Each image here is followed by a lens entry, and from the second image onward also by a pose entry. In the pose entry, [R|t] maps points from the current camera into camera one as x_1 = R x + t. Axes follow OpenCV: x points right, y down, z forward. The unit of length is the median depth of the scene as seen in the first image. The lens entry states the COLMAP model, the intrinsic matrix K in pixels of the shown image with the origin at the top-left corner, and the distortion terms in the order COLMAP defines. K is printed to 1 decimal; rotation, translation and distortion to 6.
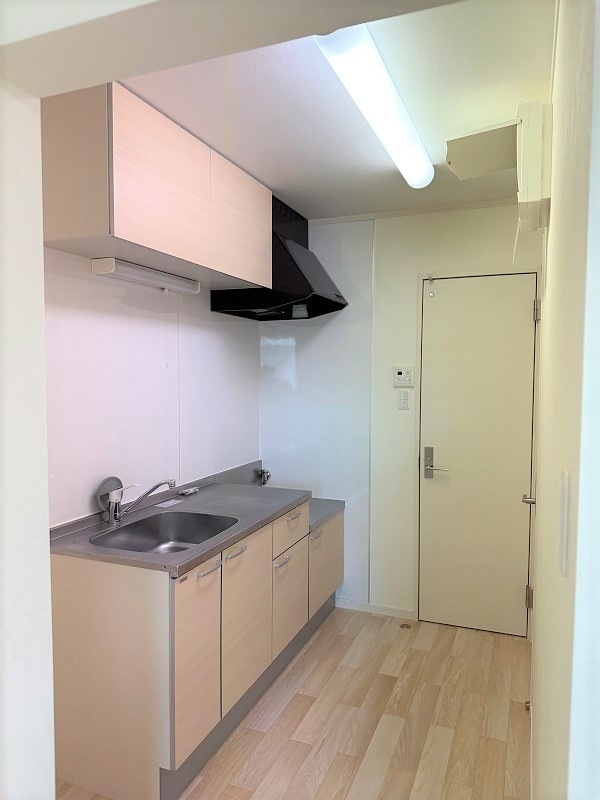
lens RADIAL K [[574.9, 0, 300.0], [0, 574.9, 400.0], [0, 0, 1]] dist [0.007416, 0.001548]
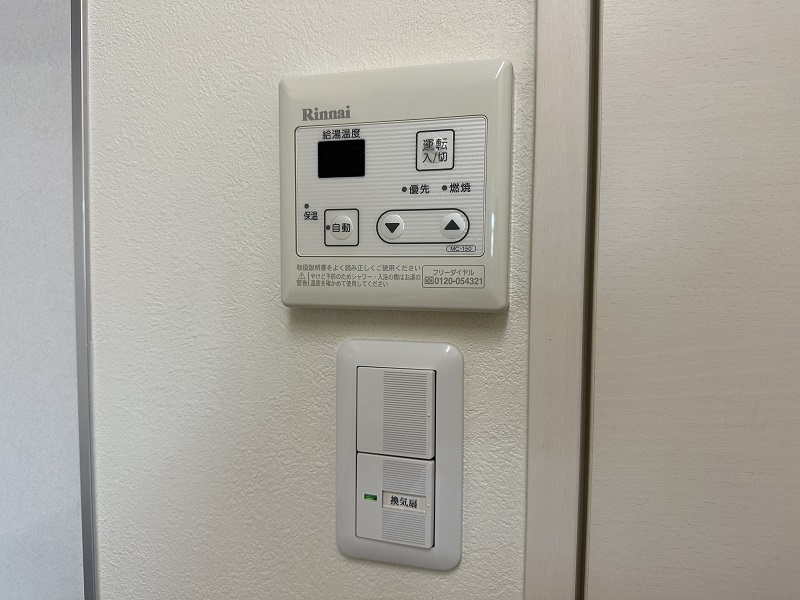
lens RADIAL K [[574.9, 0, 400.0], [0, 574.9, 300.0], [0, 0, 1]] dist [0.007416, 0.001548]
pose [[0.994735, 0.001437, 0.102473, 0.276811], [-0.002442, 0.999950, 0.009688, -0.041432], [-0.102454, -0.009887, 0.994689, 1.458995]]
